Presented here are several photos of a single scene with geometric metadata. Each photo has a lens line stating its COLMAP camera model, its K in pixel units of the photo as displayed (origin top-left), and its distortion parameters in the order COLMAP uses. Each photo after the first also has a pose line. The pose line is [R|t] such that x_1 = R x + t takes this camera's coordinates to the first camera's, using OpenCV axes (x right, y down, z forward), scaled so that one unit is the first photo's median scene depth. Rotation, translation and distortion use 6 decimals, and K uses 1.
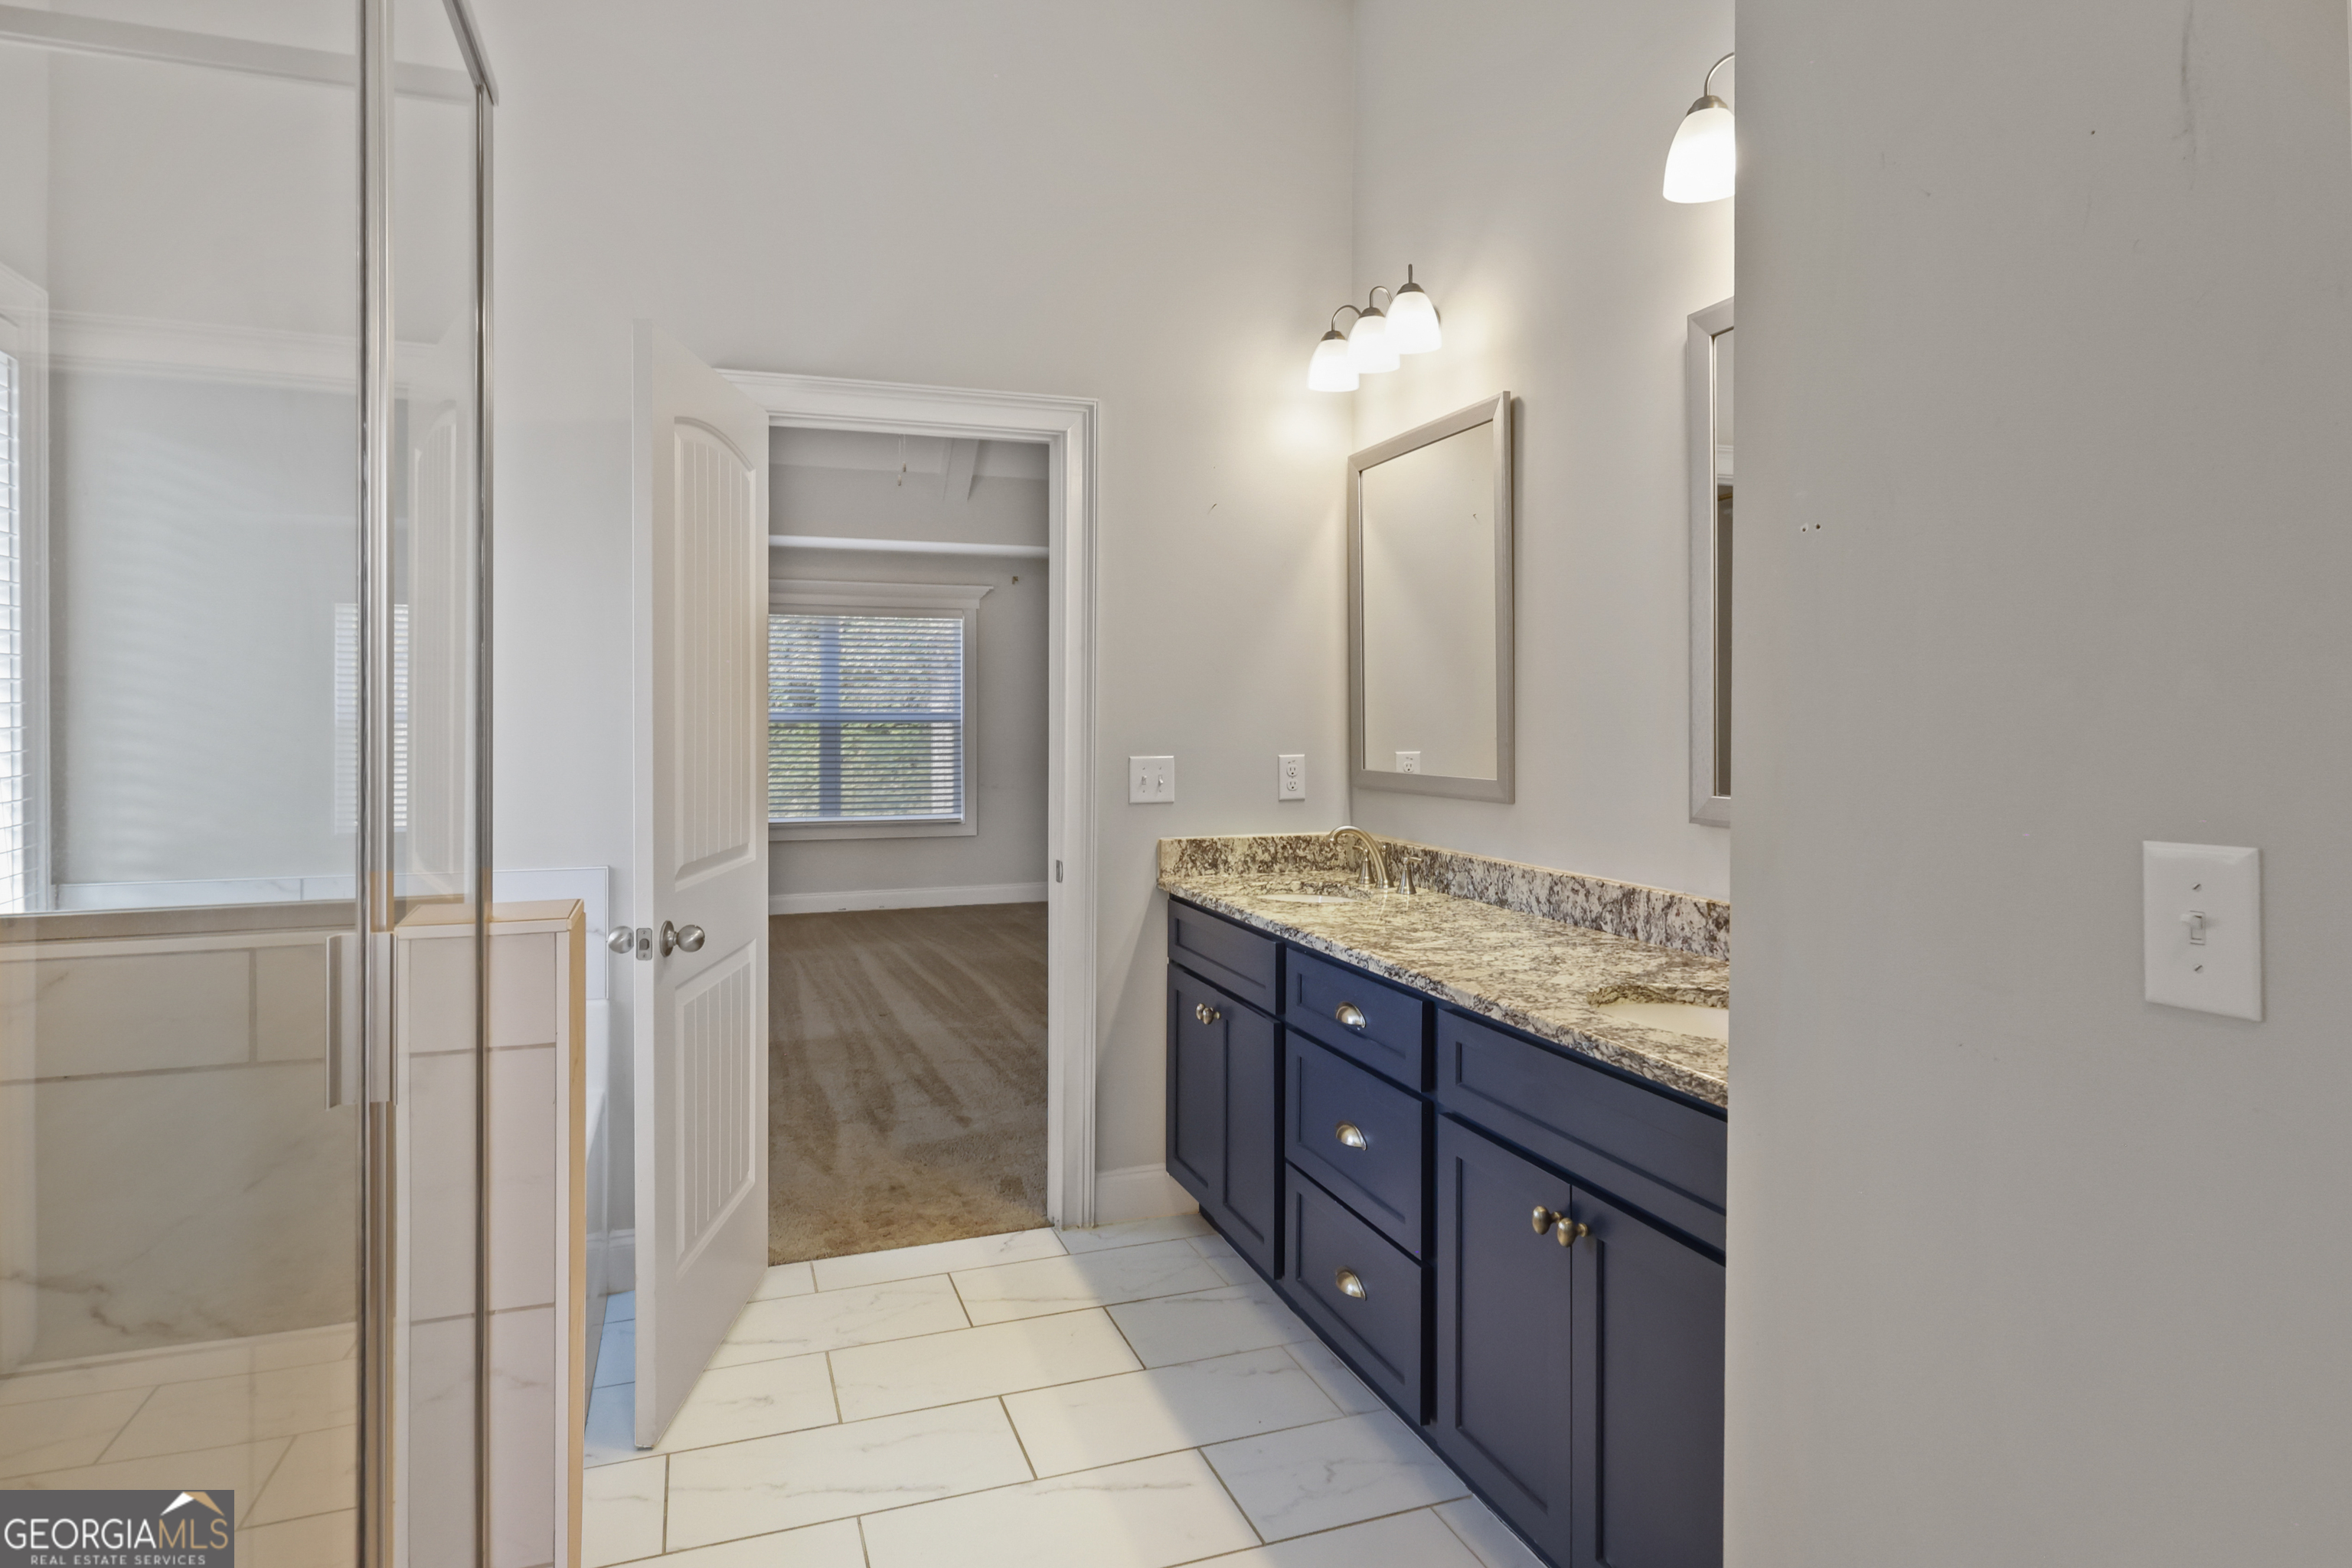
lens RADIAL K [[1348.8, 0, 1217.8], [0, 1348.8, 722.2], [0, 0, 1]] dist [0.006468, 0.000475]
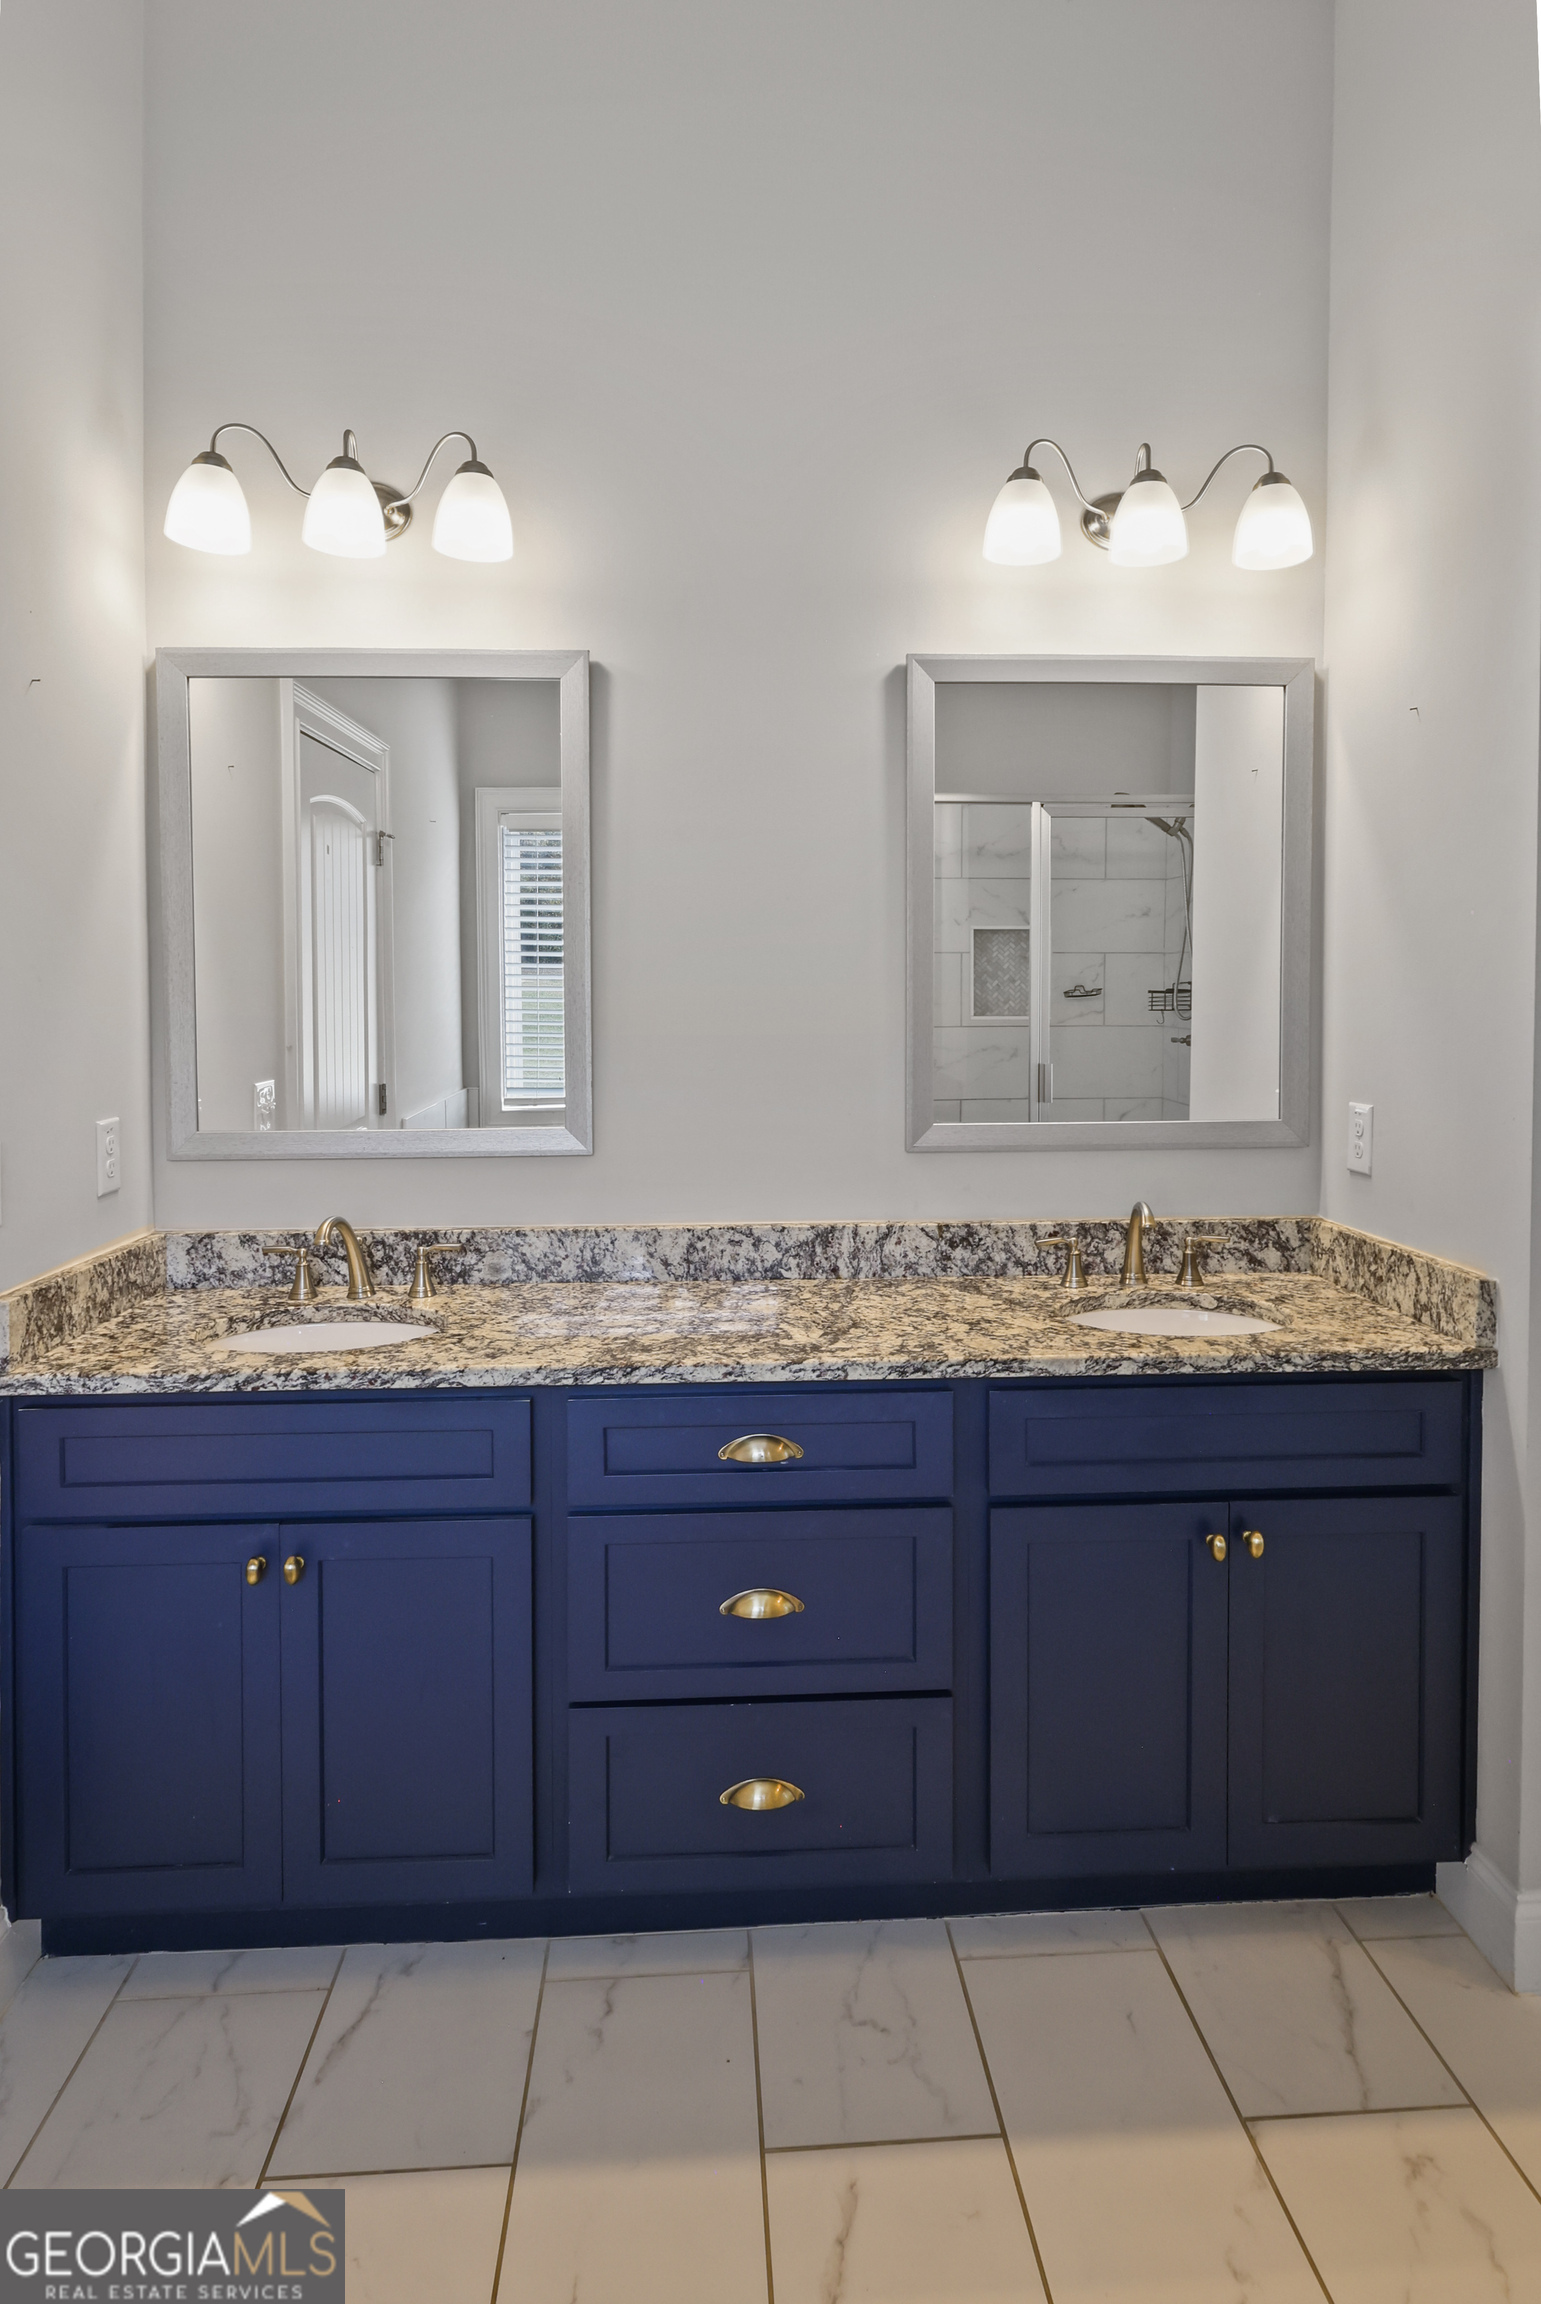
lens RADIAL K [[1321.3, 0, 802.4], [0, 1321.3, 1034.8], [0, 0, 1]] dist [0.006468, 0.000475]
pose [[0.293376, -0.026431, 0.955632, -0.590039], [0.006790, 0.999650, 0.025564, -0.037411], [-0.955973, -0.001012, 0.293452, 0.733672]]
